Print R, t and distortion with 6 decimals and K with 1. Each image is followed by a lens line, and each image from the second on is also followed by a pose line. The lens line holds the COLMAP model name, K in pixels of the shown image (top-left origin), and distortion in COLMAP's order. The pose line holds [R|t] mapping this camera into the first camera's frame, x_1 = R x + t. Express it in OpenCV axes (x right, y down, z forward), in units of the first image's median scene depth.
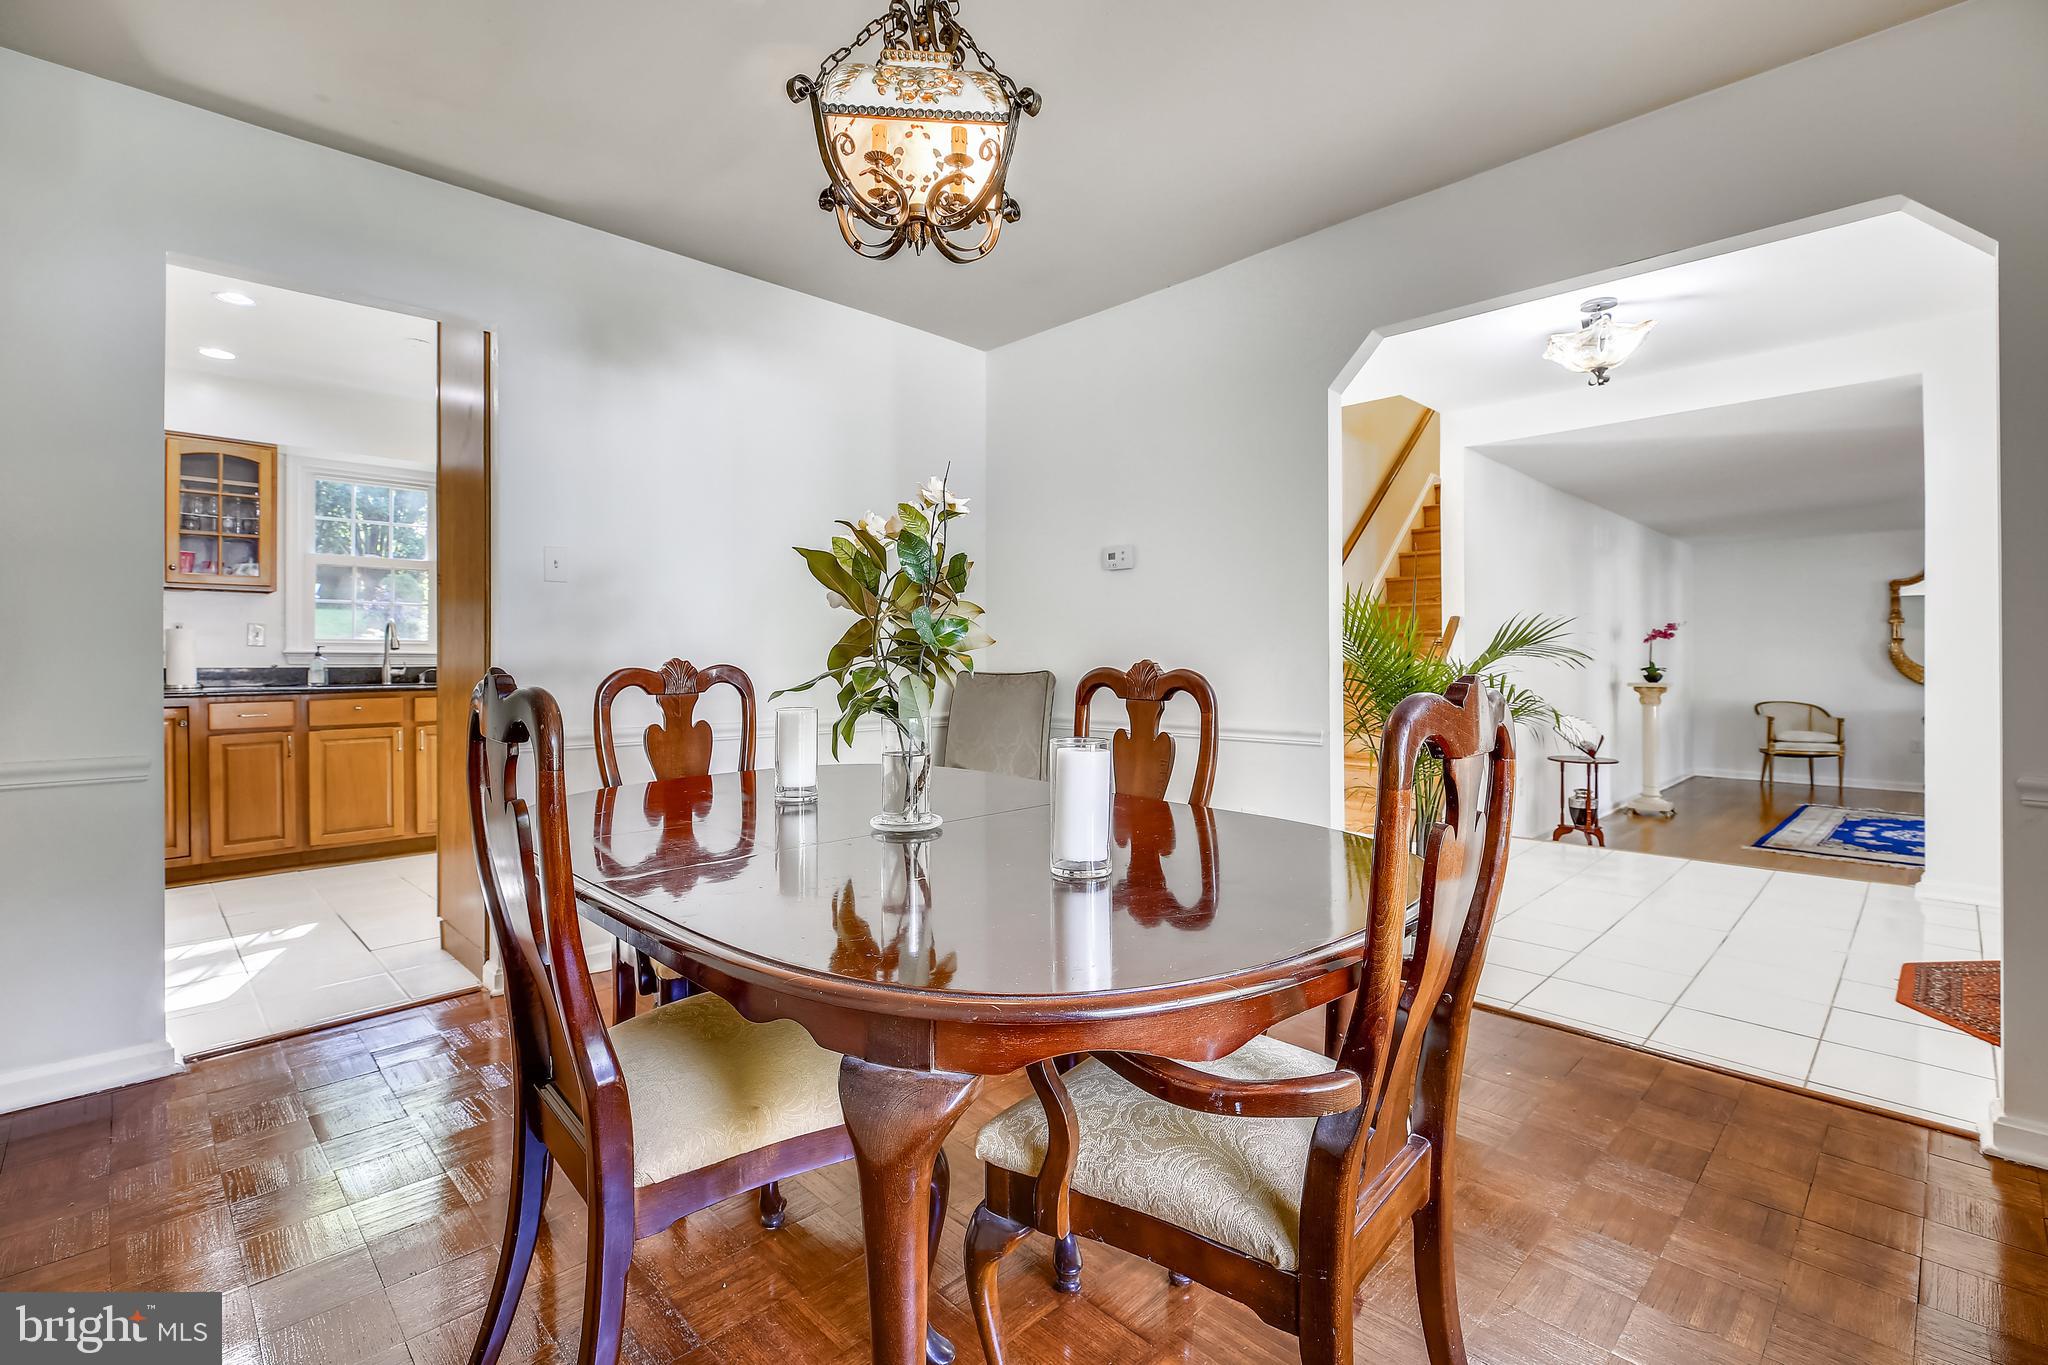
lens RADIAL K [[906.7, 0, 1016.9], [0, 906.7, 674.4], [0, 0, 1]] dist [0.022390, -0.010577]
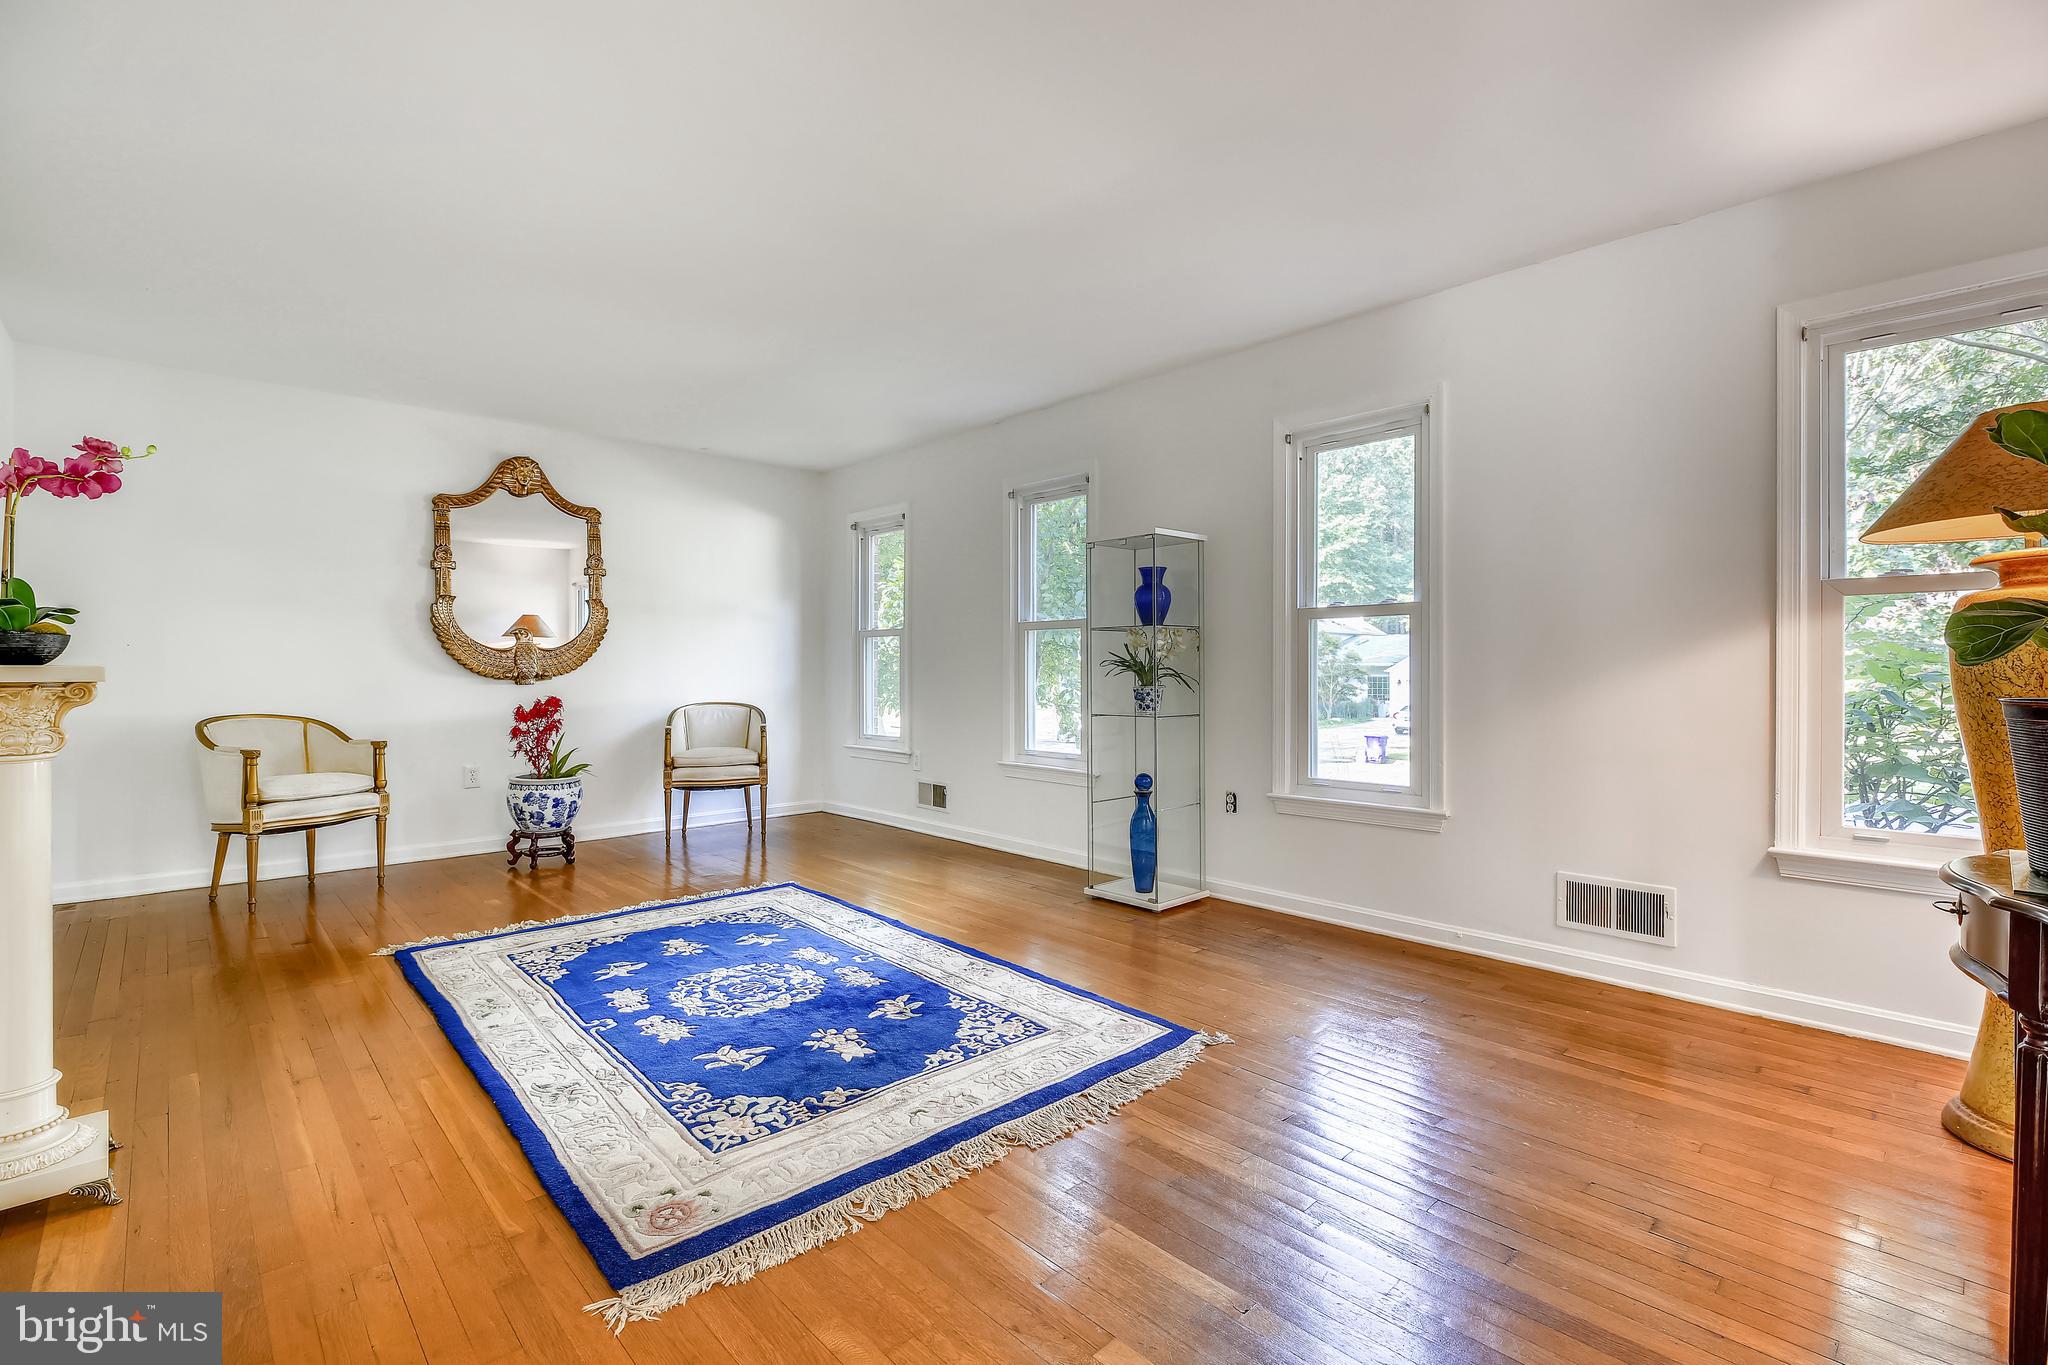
lens RADIAL K [[906.7, 0, 1016.9], [0, 906.7, 674.4], [0, 0, 1]] dist [0.022390, -0.010577]
pose [[0.024794, -0.007889, 0.999661, 0.391269], [0.014625, 0.999865, 0.007528, 0.011356], [-0.999586, 0.014433, 0.024907, 0.623602]]
